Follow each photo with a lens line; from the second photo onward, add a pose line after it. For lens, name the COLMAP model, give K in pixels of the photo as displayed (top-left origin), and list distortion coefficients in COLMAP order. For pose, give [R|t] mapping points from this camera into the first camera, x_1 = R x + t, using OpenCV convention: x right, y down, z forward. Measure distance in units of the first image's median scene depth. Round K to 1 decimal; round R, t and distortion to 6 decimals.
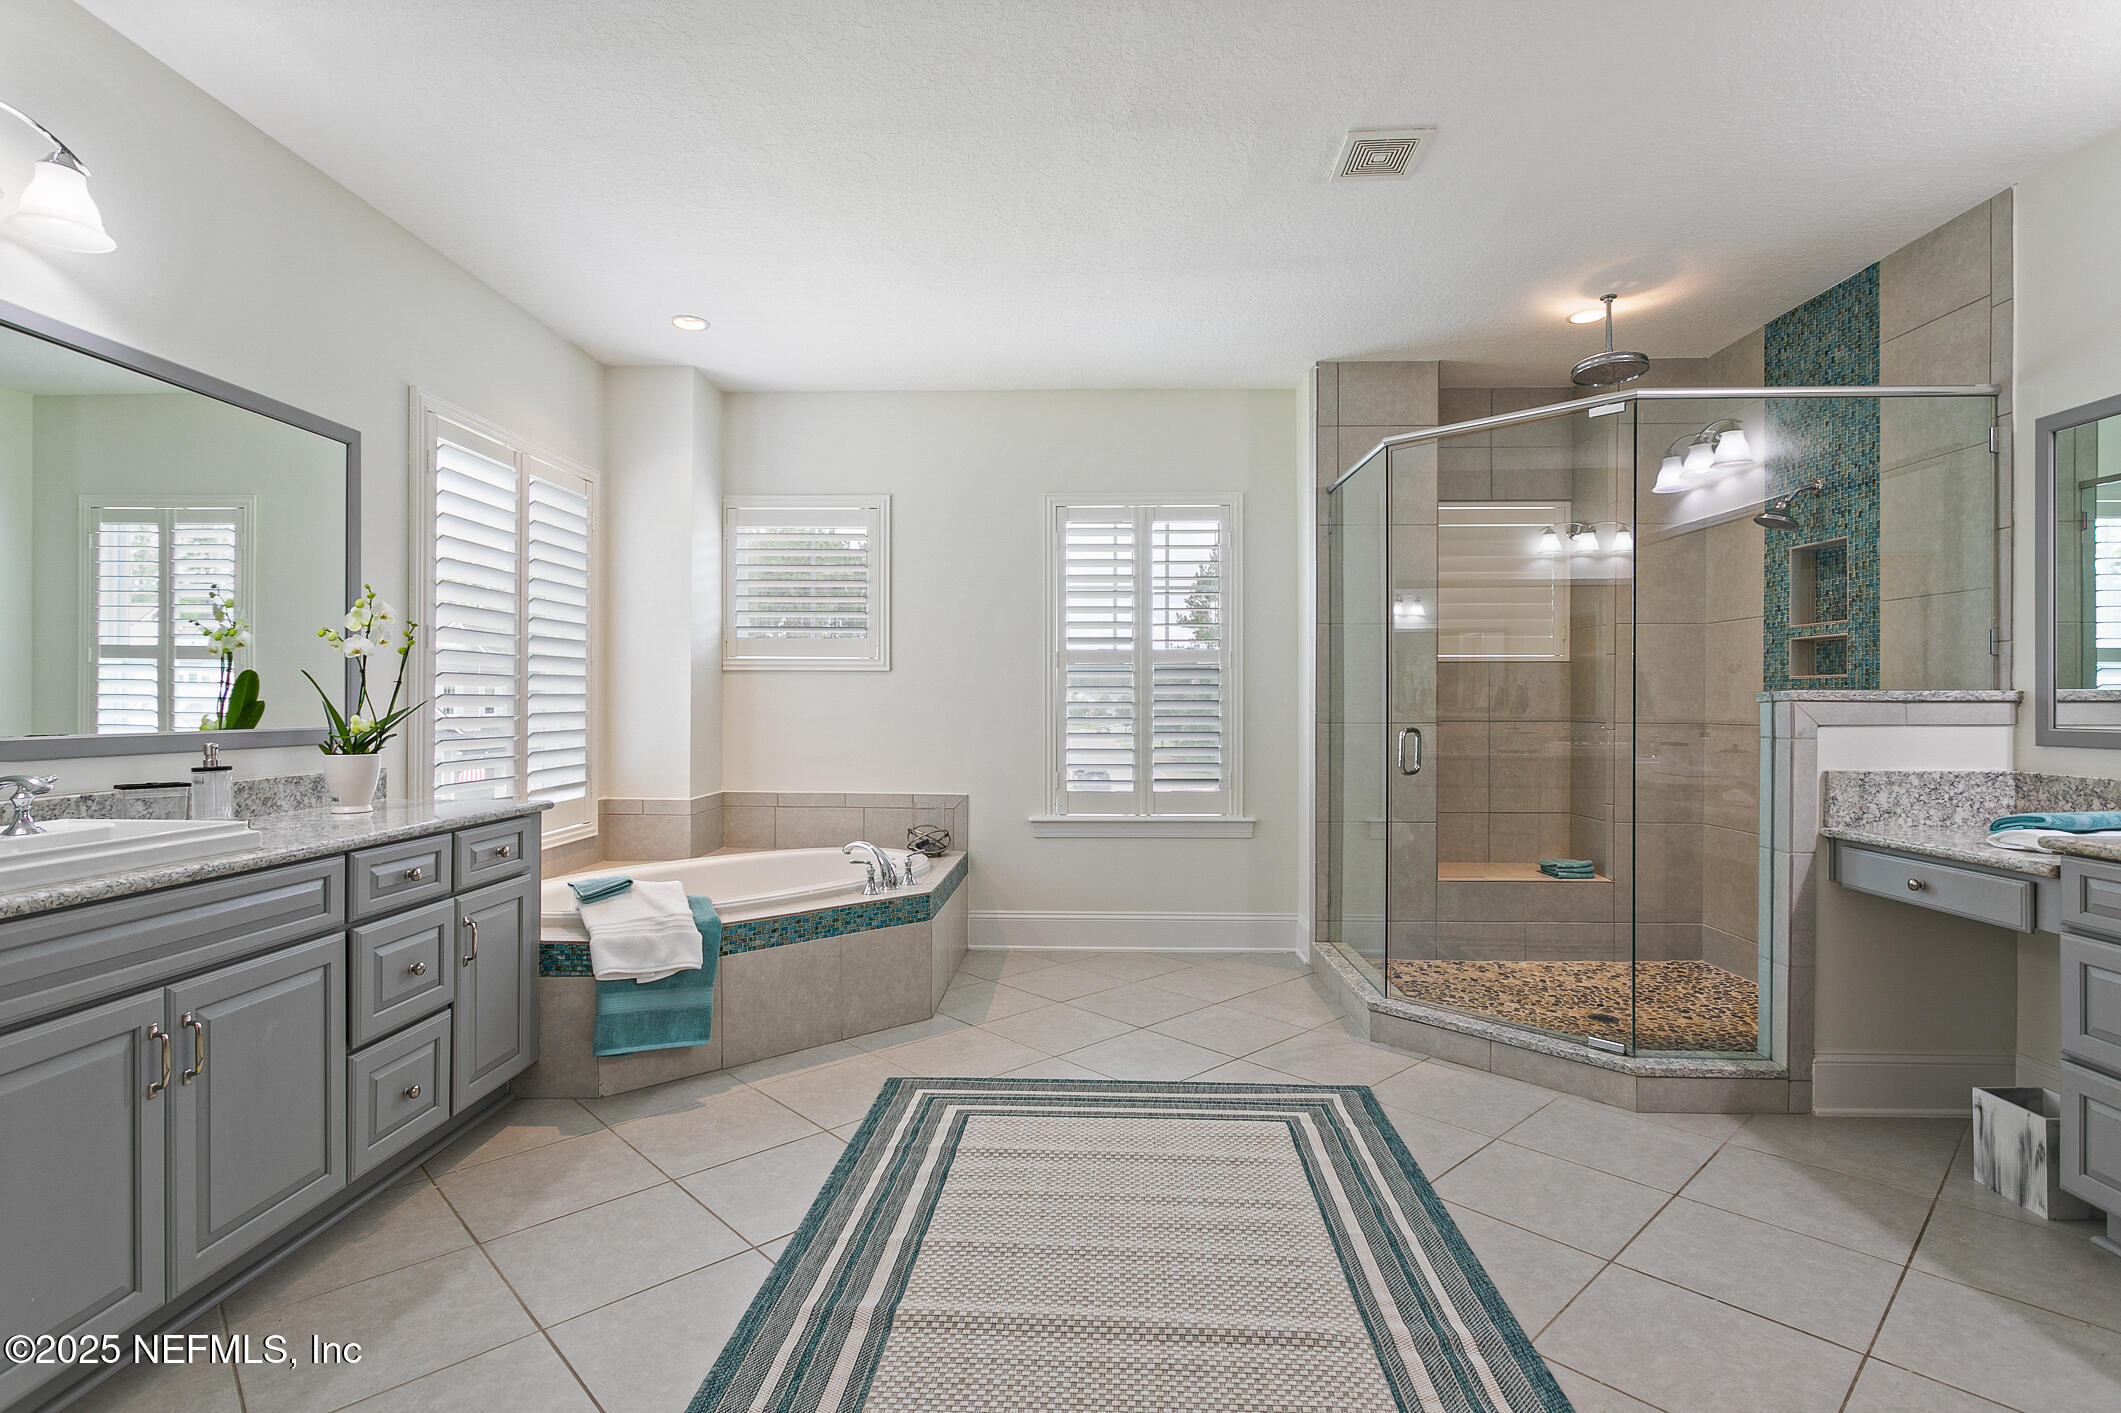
lens RADIAL K [[1032.5, 0, 1061.9], [0, 1032.5, 699.7], [0, 0, 1]] dist [-0.001178, 0.000531]
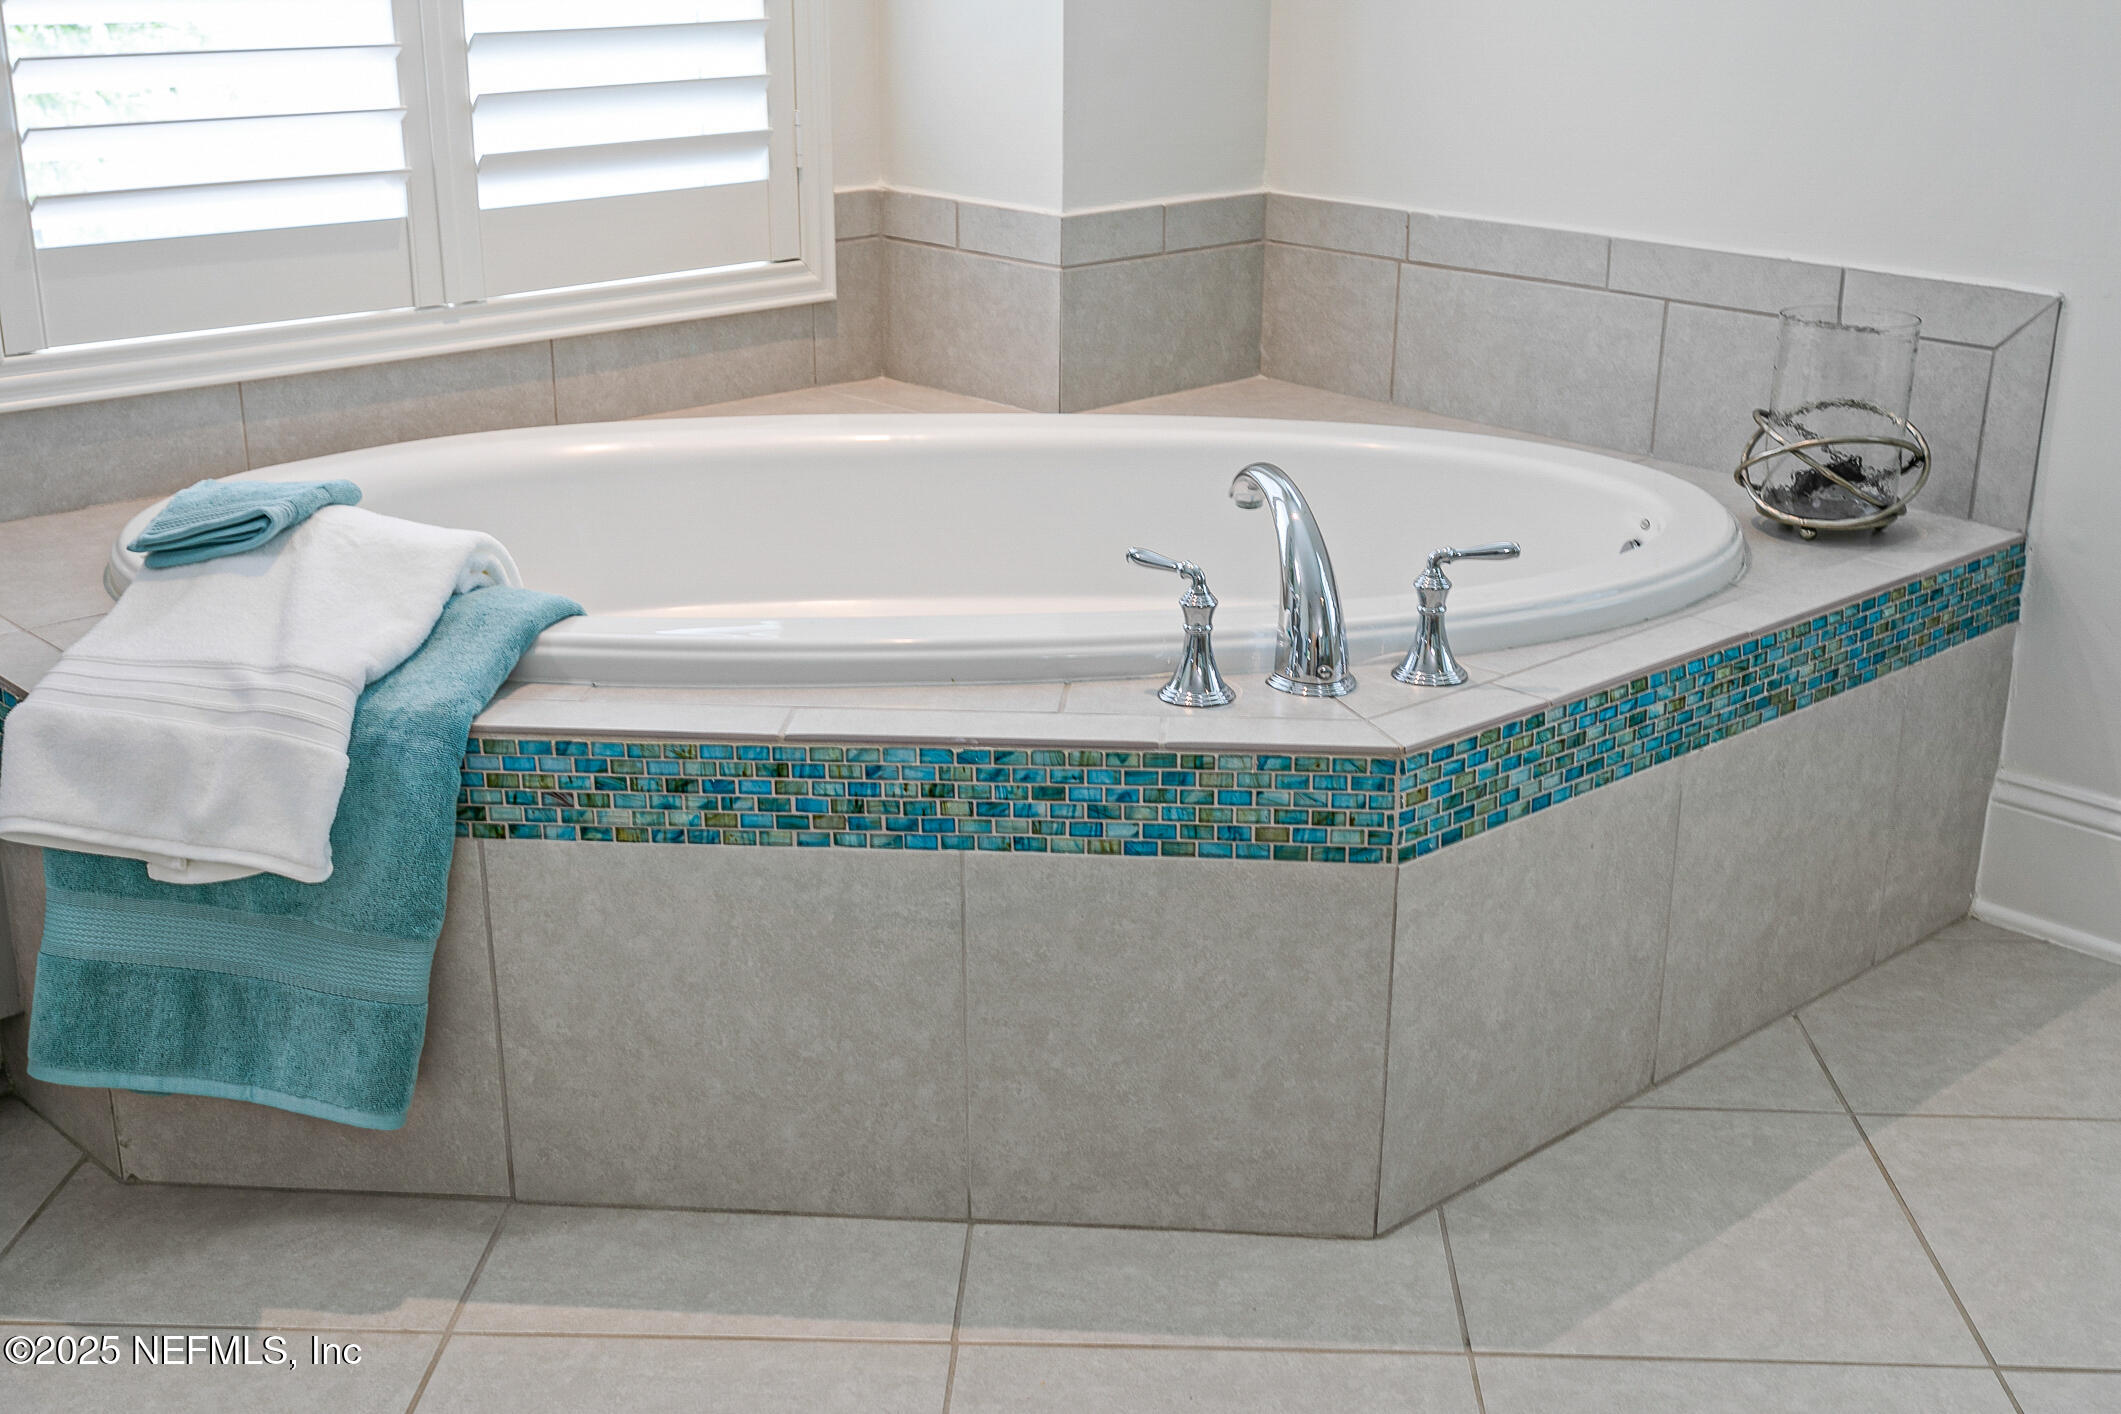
lens RADIAL K [[2343.5, 0, 1060.8], [0, 2343.5, 713.0], [0, 0, 1]] dist [-0.001804, 0.000000]
pose [[0.702287, 0.236027, -0.671628, 0.183739], [-0.002268, 0.944175, 0.329436, 0.010158], [0.711890, -0.229835, 0.663617, 0.678104]]
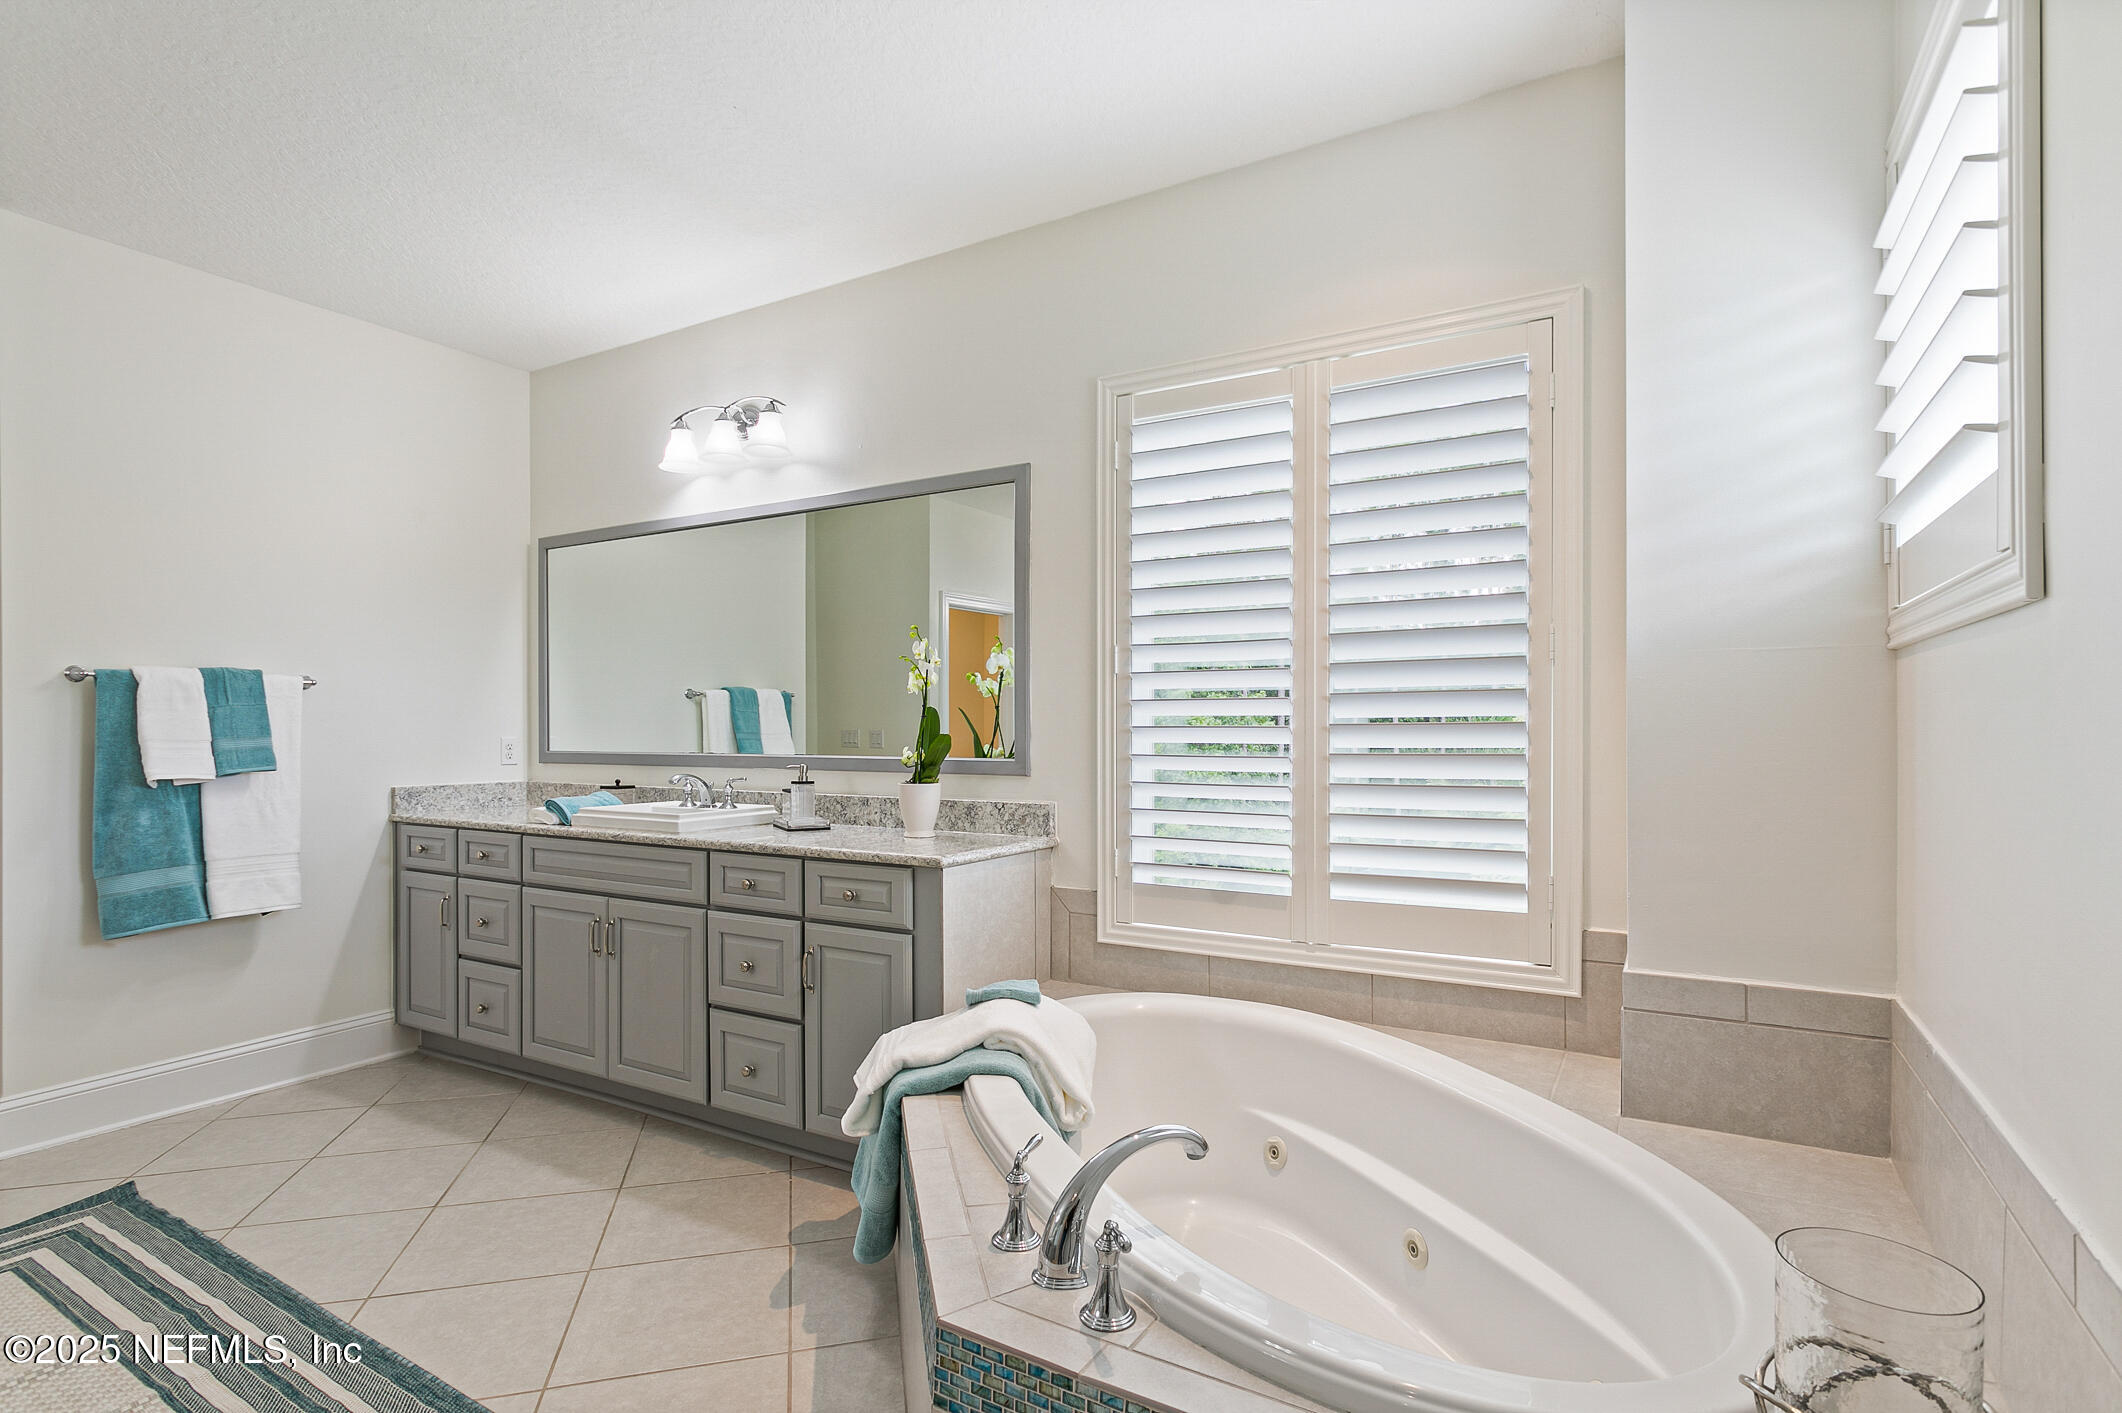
lens RADIAL K [[1033.0, 0, 1065.8], [0, 1033.0, 737.4], [0, 0, 1]] dist [-0.001178, 0.000531]
pose [[-0.466216, 0.006071, -0.884650, 0.162610], [-0.001081, 0.999972, 0.007432, -0.002961], [0.884670, 0.004421, -0.466197, 1.323540]]
